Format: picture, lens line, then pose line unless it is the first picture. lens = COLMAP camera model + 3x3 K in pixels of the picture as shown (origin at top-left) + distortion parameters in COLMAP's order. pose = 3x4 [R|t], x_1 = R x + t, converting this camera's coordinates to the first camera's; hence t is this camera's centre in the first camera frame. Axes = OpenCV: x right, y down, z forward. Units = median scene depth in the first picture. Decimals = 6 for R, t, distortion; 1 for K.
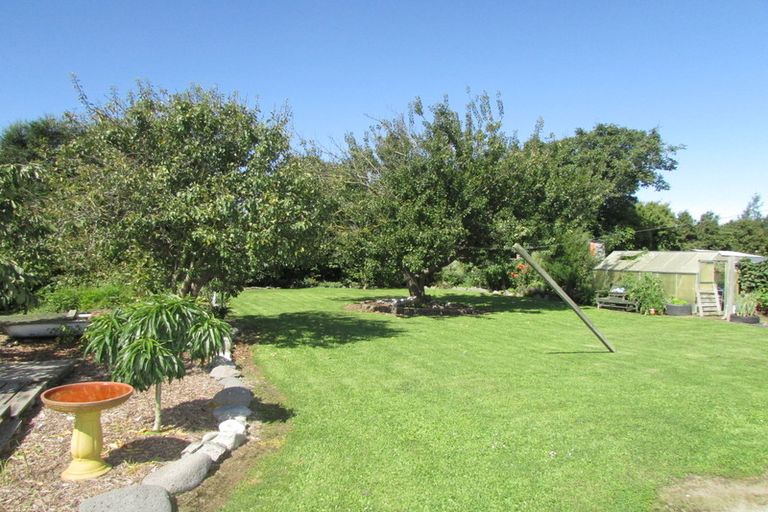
lens RADIAL K [[574.0, 0, 386.2], [0, 574.0, 259.9], [0, 0, 1]] dist [-0.039833, 0.017926]
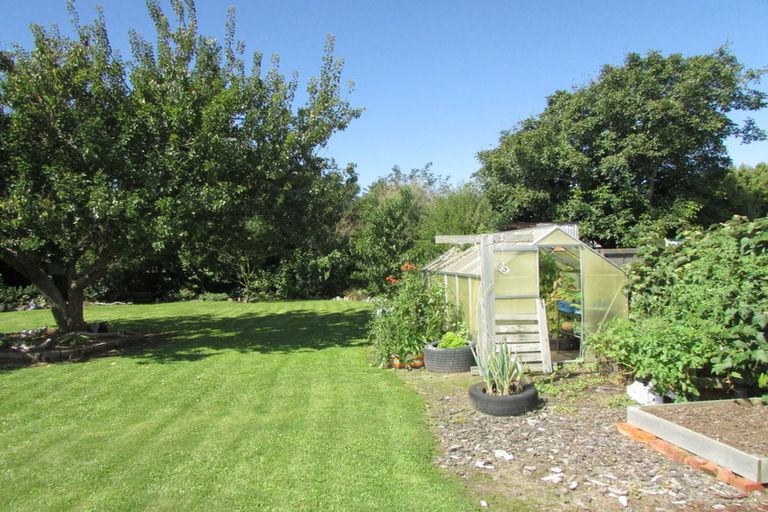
lens RADIAL K [[574.0, 0, 382.1], [0, 574.0, 252.8], [0, 0, 1]] dist [-0.039833, 0.017926]
pose [[0.951161, -0.039071, -0.306212, 0.327605], [0.034665, 0.999203, -0.019814, 0.005723], [0.306742, 0.008232, 0.951757, 0.294578]]
